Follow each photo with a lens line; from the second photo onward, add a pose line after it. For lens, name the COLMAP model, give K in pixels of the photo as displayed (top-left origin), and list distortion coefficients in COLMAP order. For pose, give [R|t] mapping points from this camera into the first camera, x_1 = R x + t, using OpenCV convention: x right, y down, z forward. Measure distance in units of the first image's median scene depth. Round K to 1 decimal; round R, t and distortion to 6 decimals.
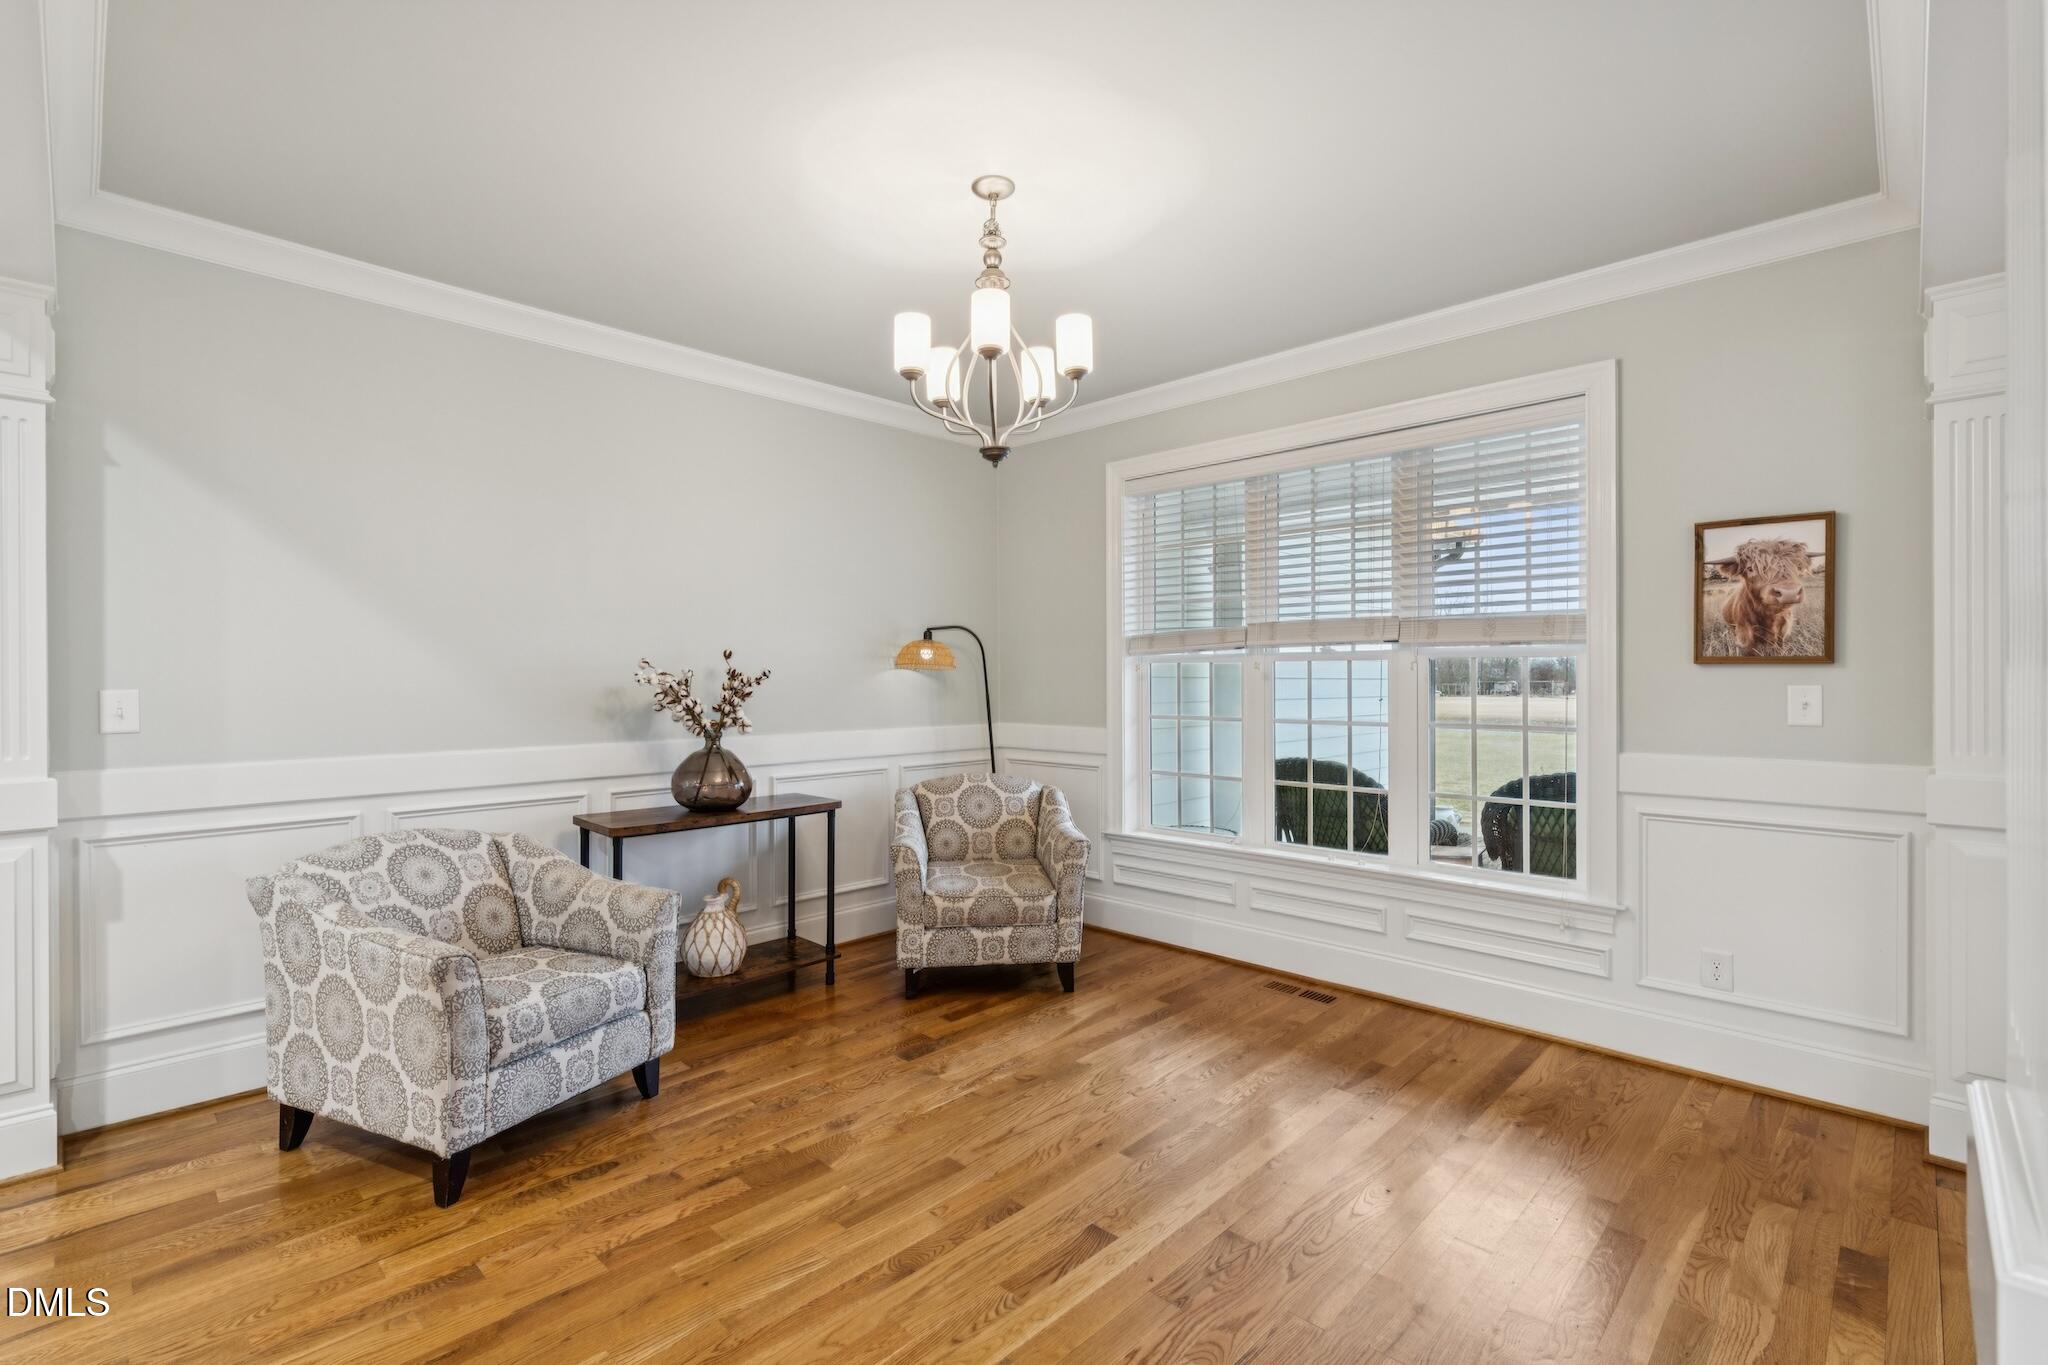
lens RADIAL K [[922.8, 0, 1025.6], [0, 922.8, 685.1], [0, 0, 1]] dist [-0.000501, 0.002056]
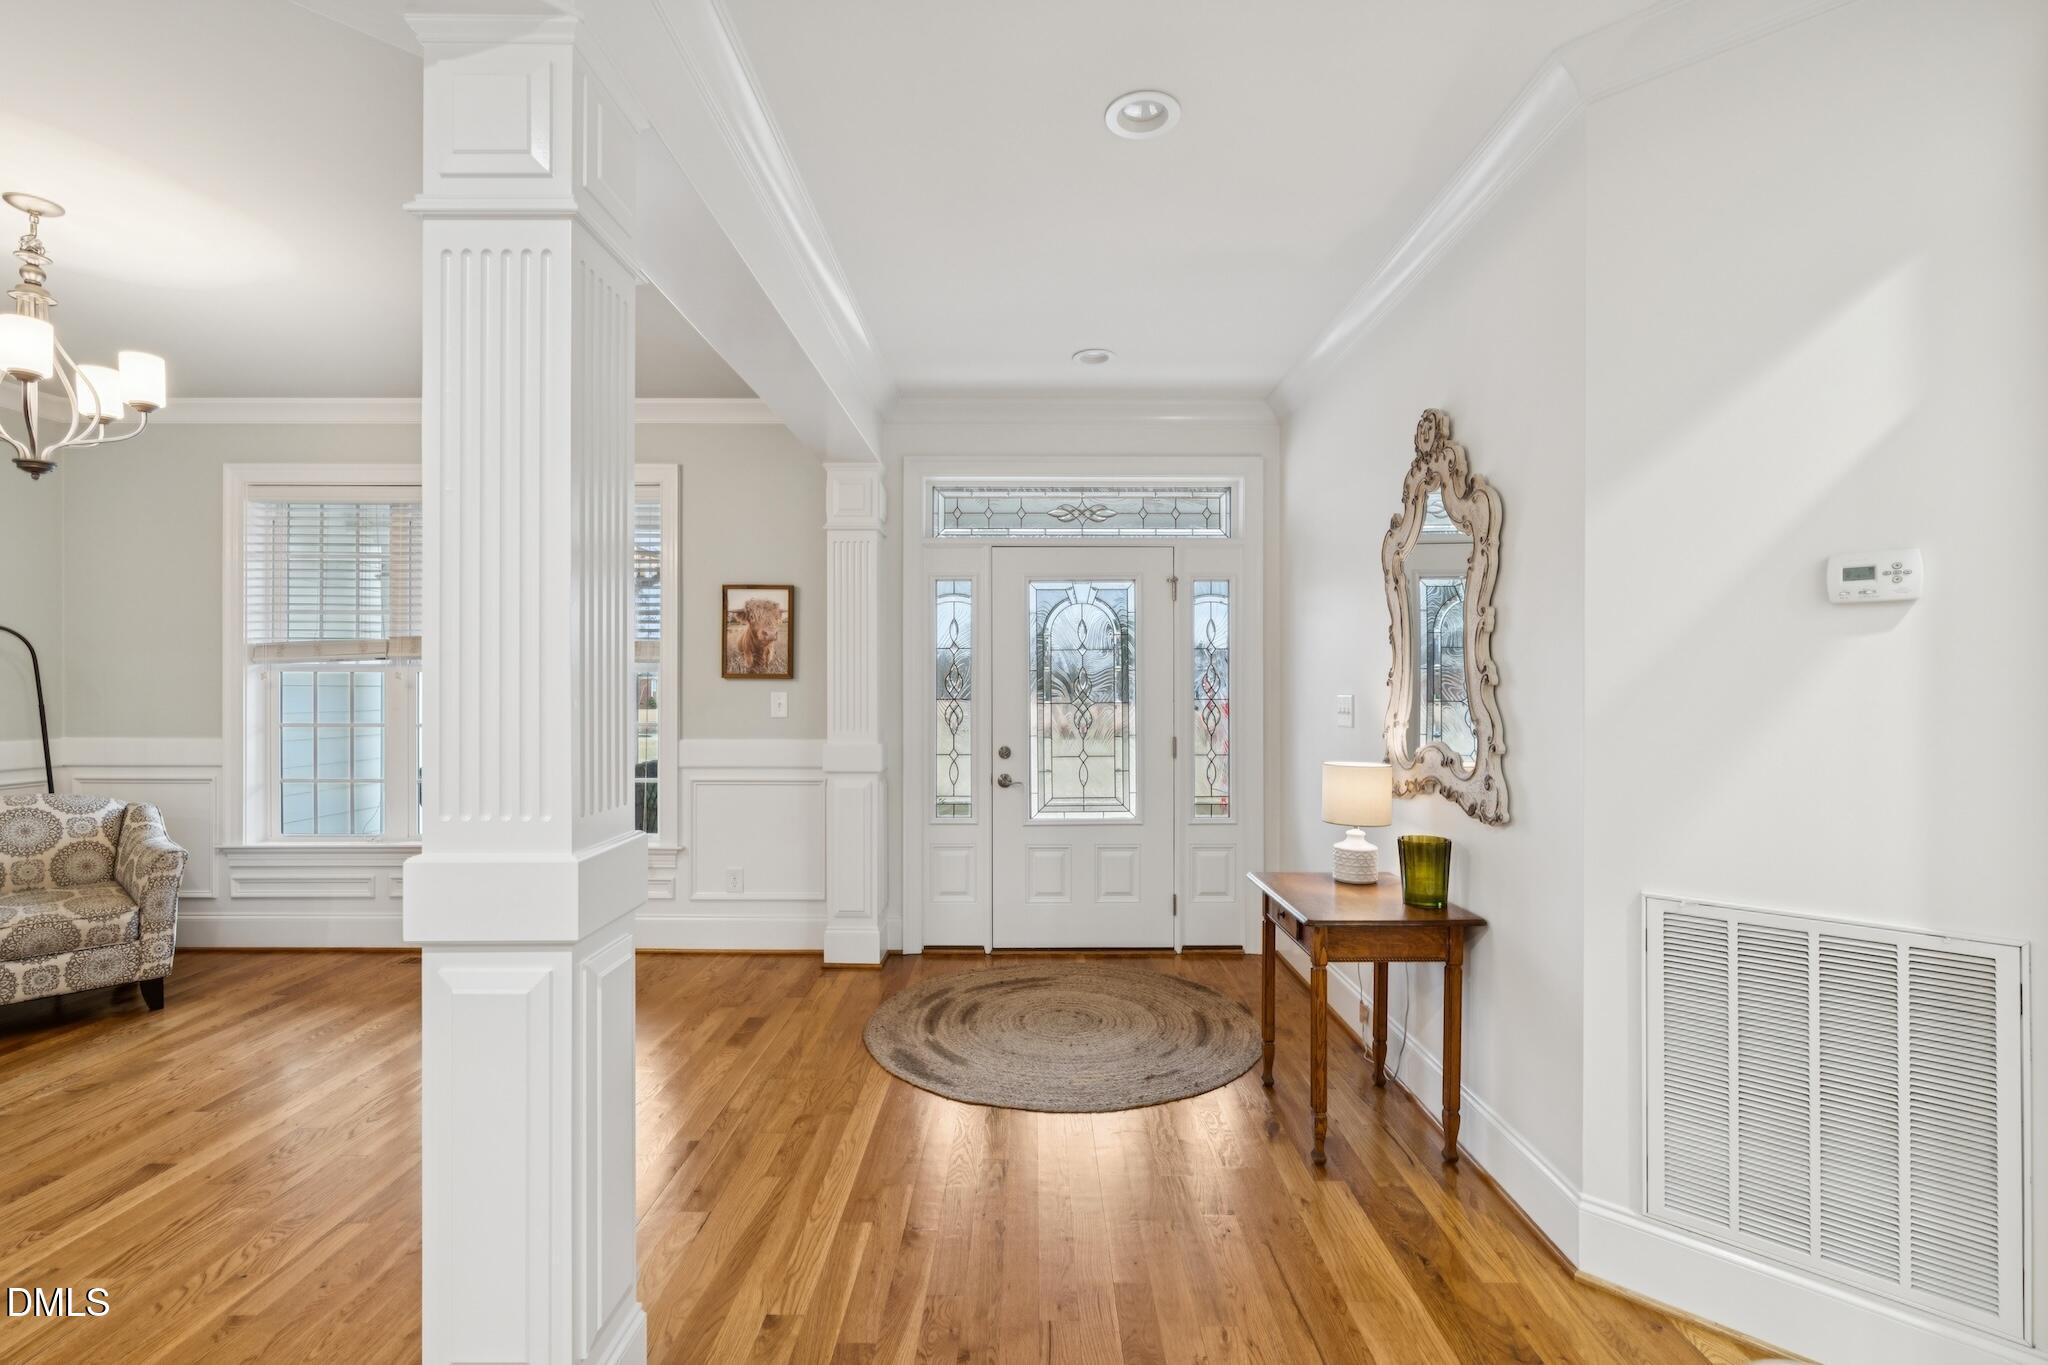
lens RADIAL K [[922.8, 0, 1025.6], [0, 922.8, 685.1], [0, 0, 1]] dist [-0.000501, 0.002056]
pose [[0.725987, 0.004280, 0.687695, 0.043702], [0.003476, 0.999945, -0.009893, 0.004352], [-0.687700, 0.009572, 0.725932, -0.363520]]
